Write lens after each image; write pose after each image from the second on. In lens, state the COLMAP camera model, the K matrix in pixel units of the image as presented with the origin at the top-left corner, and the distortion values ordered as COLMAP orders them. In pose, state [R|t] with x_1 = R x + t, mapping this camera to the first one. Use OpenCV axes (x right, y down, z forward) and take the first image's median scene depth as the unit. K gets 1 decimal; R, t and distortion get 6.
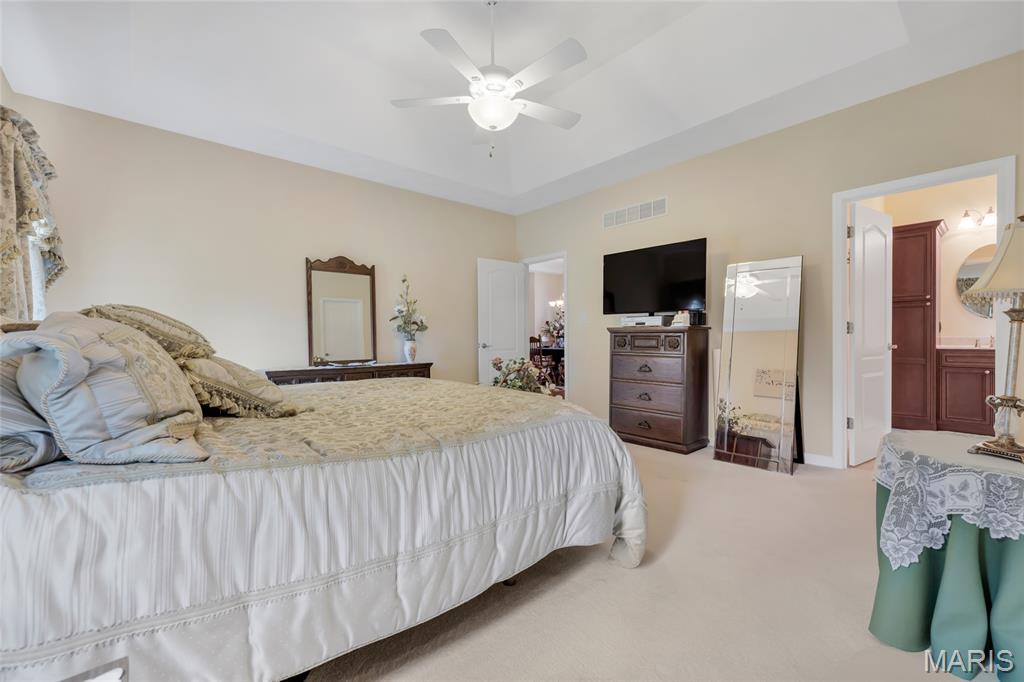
lens RADIAL K [[422.3, 0, 511.8], [0, 422.3, 340.2], [0, 0, 1]] dist [0.009420, -0.001988]
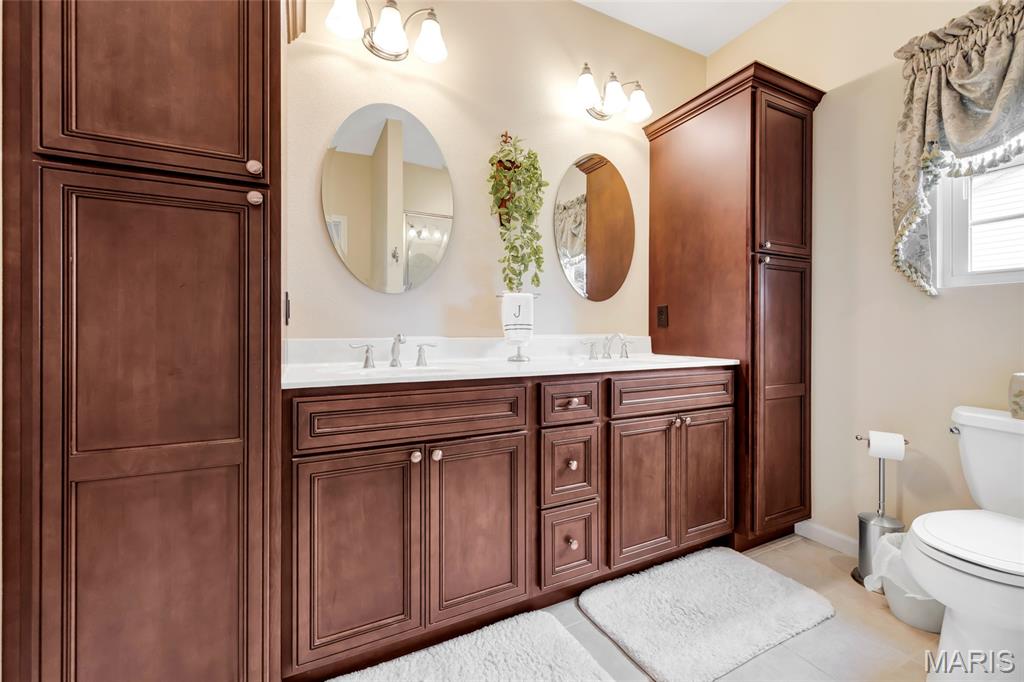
lens RADIAL K [[422.3, 0, 511.7], [0, 422.3, 334.3], [0, 0, 1]] dist [0.009420, -0.001988]
pose [[0.252138, 0.010052, 0.967639, 0.794110], [0.010870, 0.999854, -0.013220, -0.007238], [-0.967630, 0.013852, 0.251992, 0.809883]]
